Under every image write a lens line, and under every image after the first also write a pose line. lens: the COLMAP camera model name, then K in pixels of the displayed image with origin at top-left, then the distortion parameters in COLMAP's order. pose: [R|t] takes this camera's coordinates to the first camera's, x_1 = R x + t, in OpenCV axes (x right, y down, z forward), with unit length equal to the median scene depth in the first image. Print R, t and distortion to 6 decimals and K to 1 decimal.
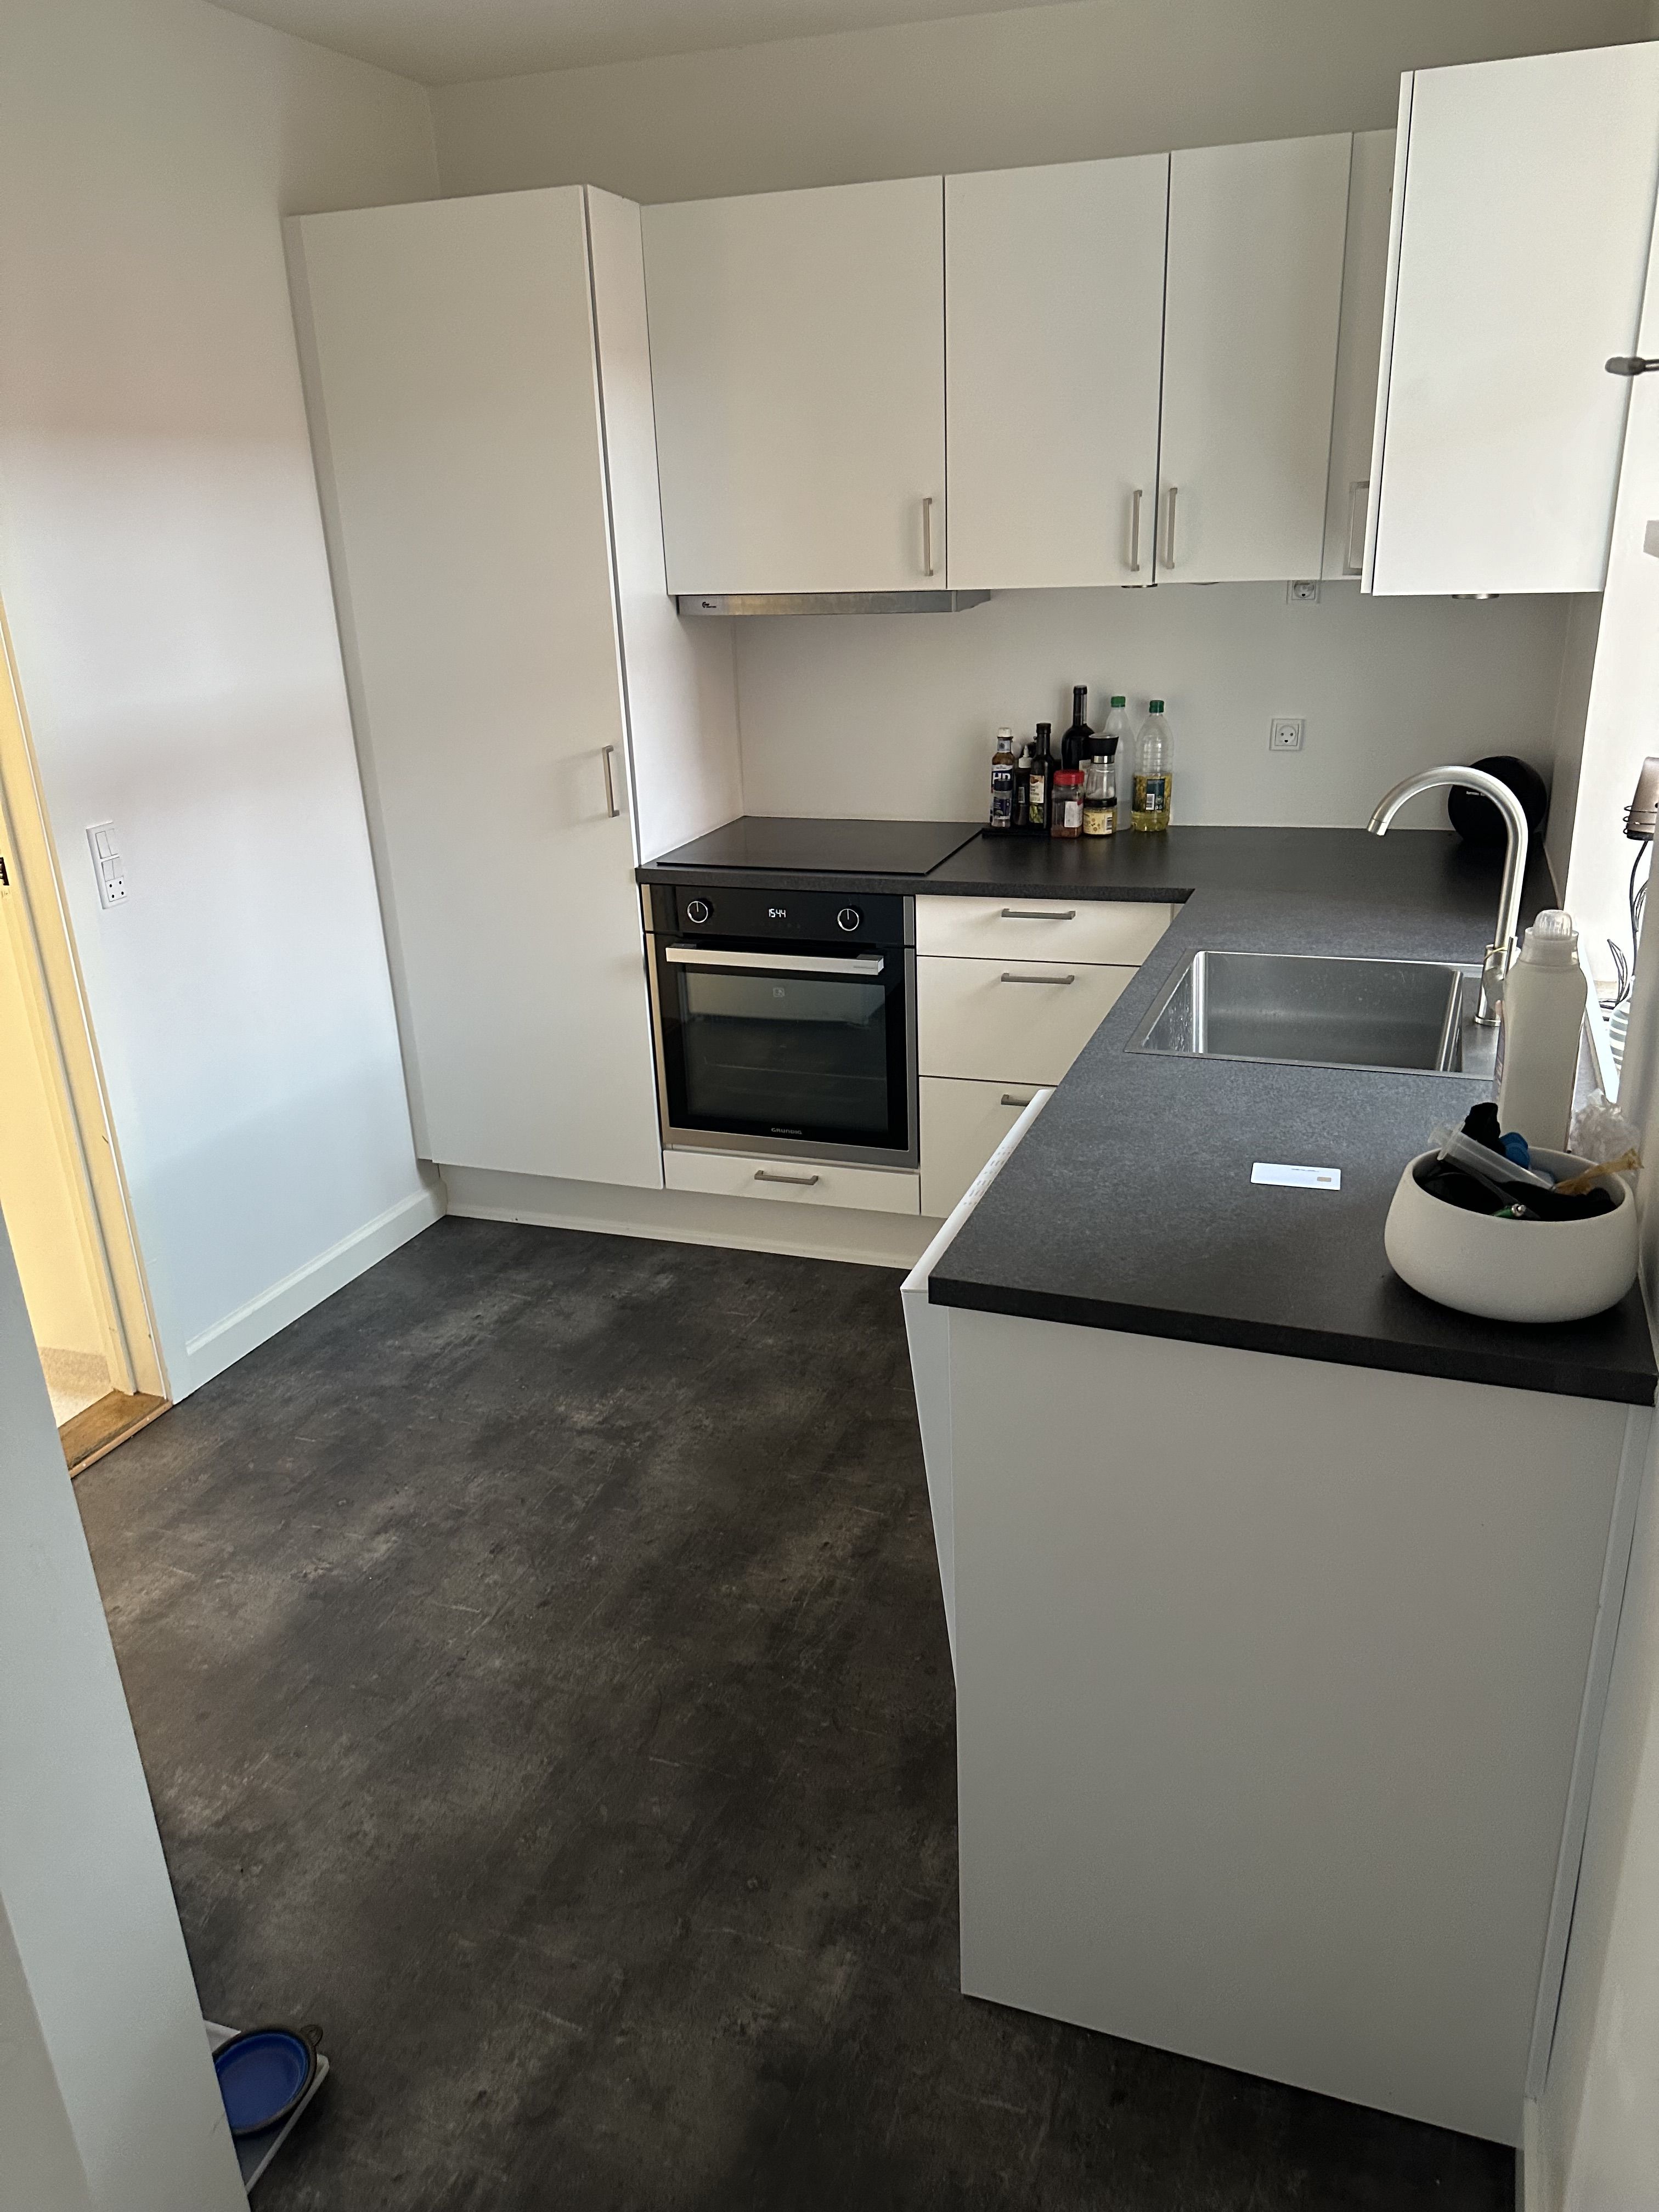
lens RADIAL K [[1544.8, 0, 829.5], [0, 1544.8, 1106.0], [0, 0, 1]] dist [0.050382, -0.004047]
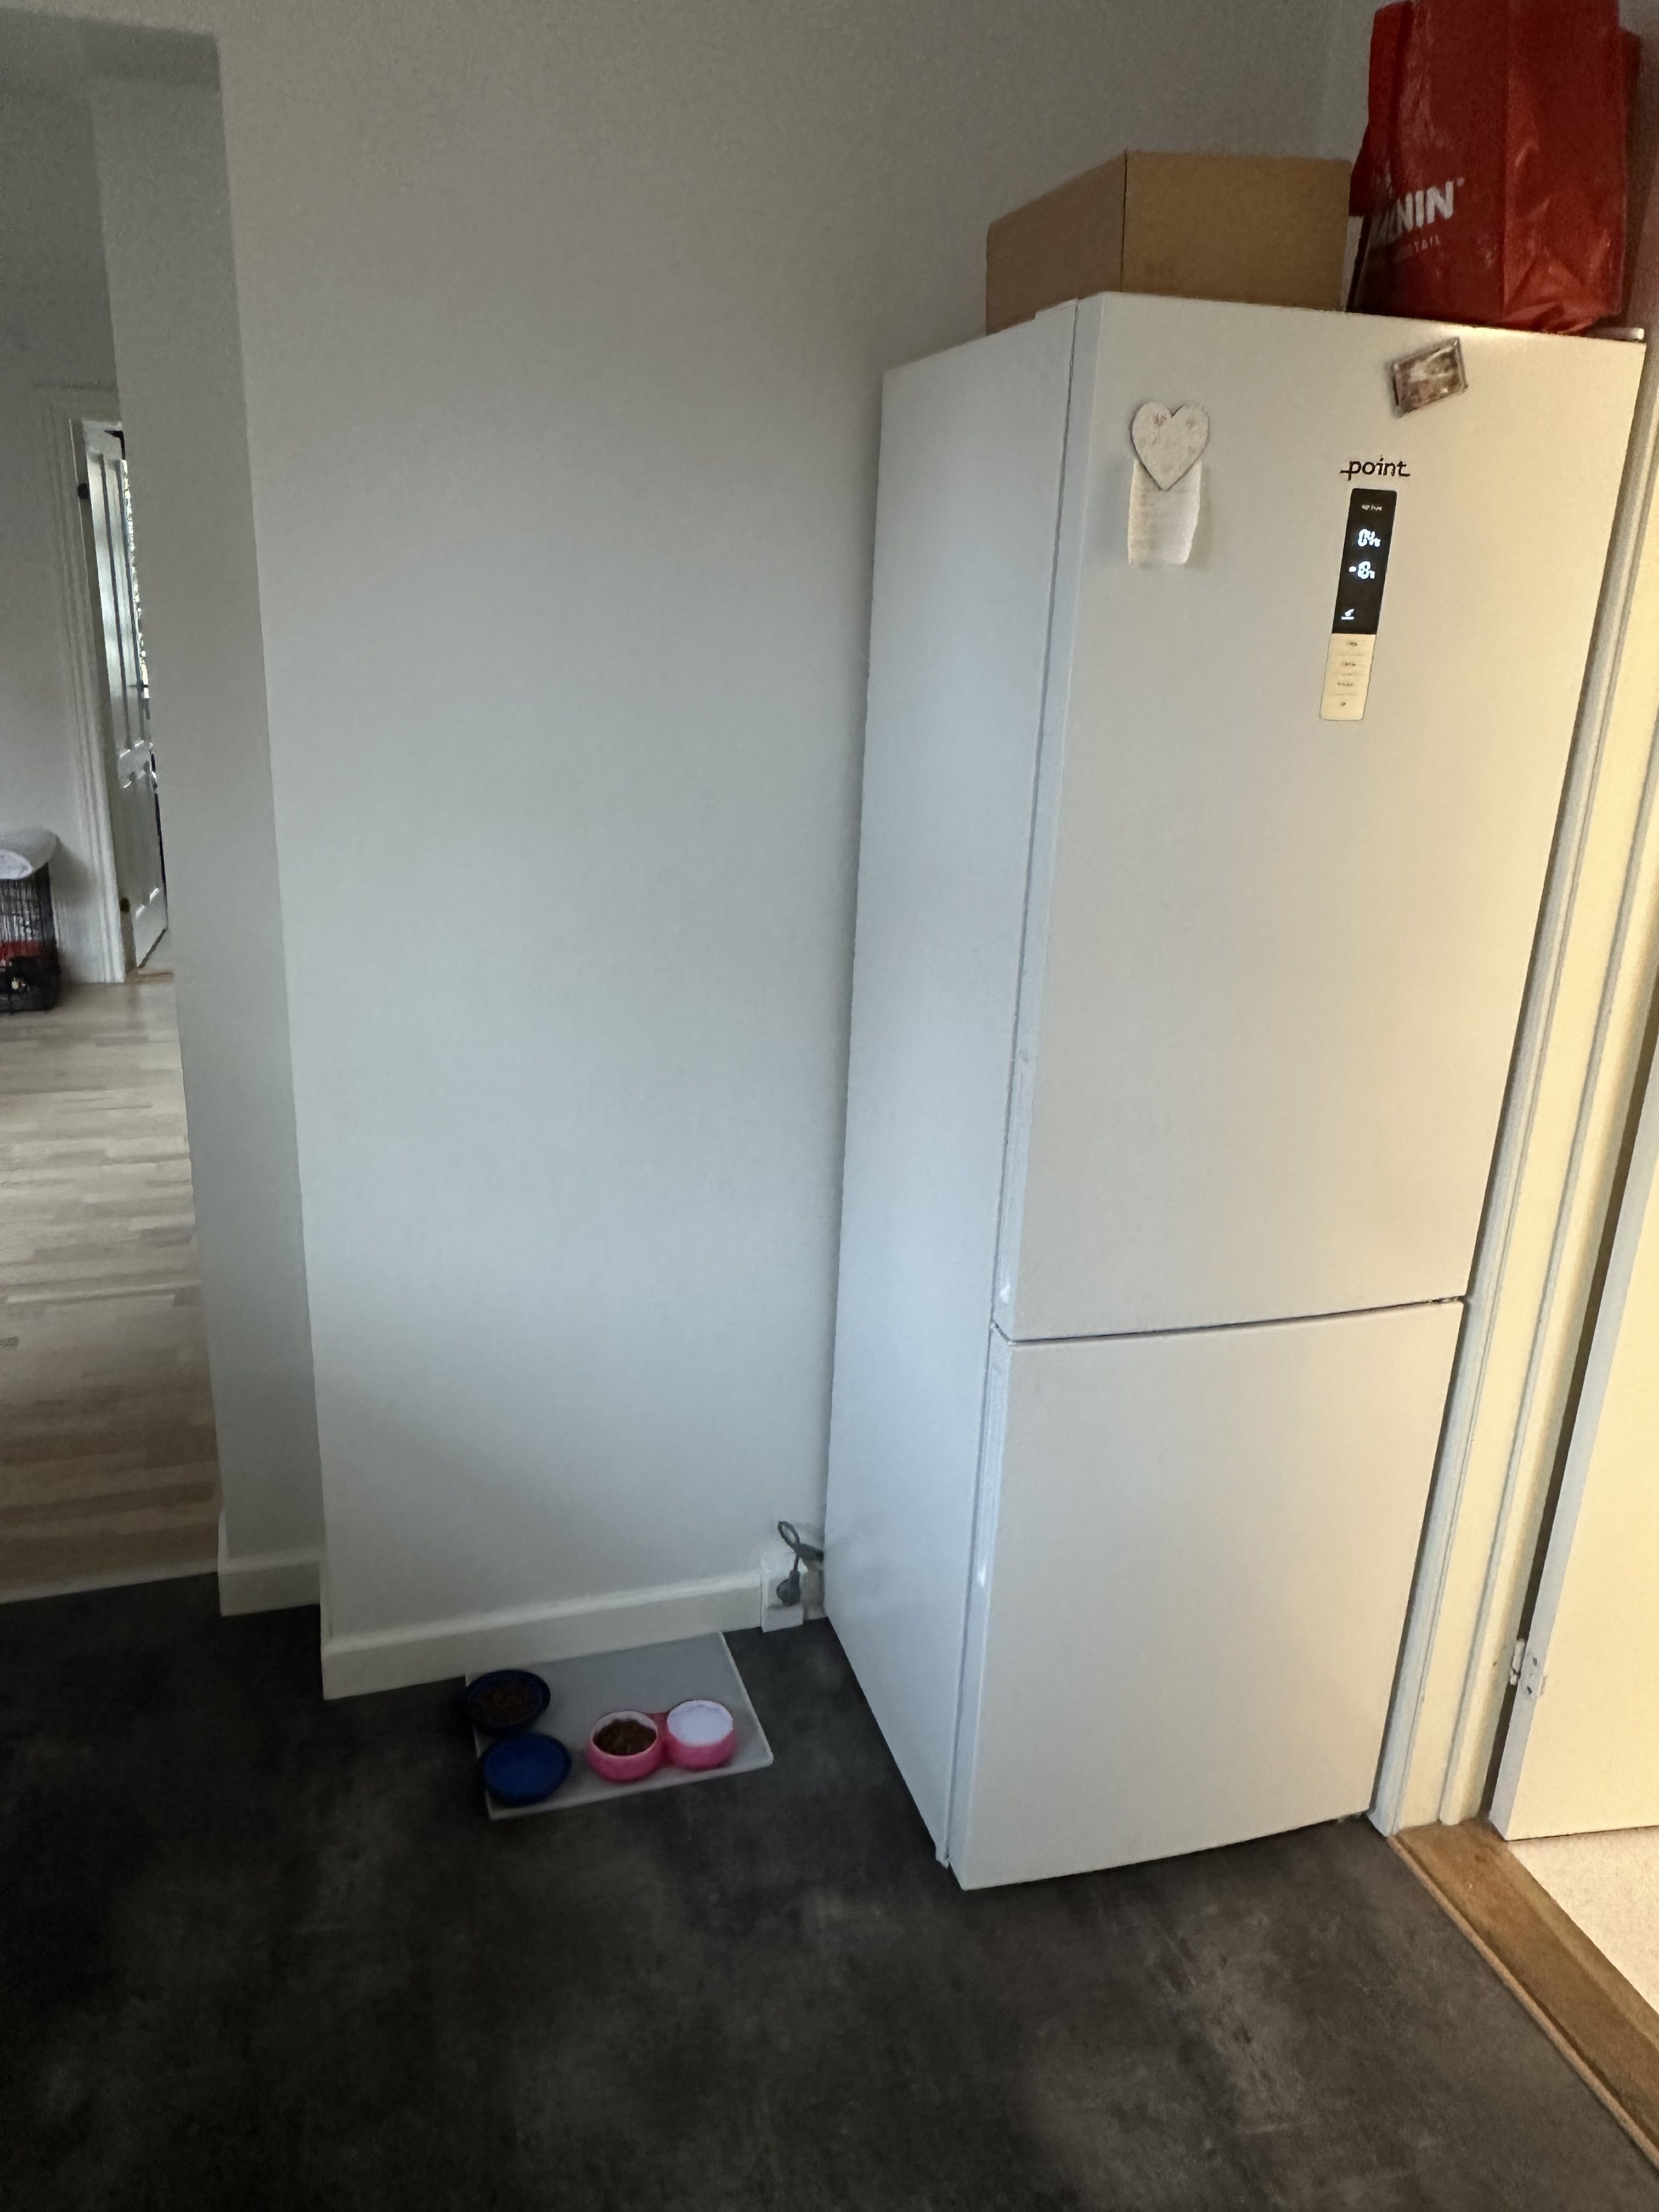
lens RADIAL K [[1557.5, 0, 829.5], [0, 1557.5, 1106.0], [0, 0, 1]] dist [0.002177, -0.002900]
pose [[-0.804995, 0.195819, -0.560034, 0.032954], [-0.212497, 0.786168, 0.580332, -0.446850], [0.553921, 0.586170, -0.591250, 1.158151]]
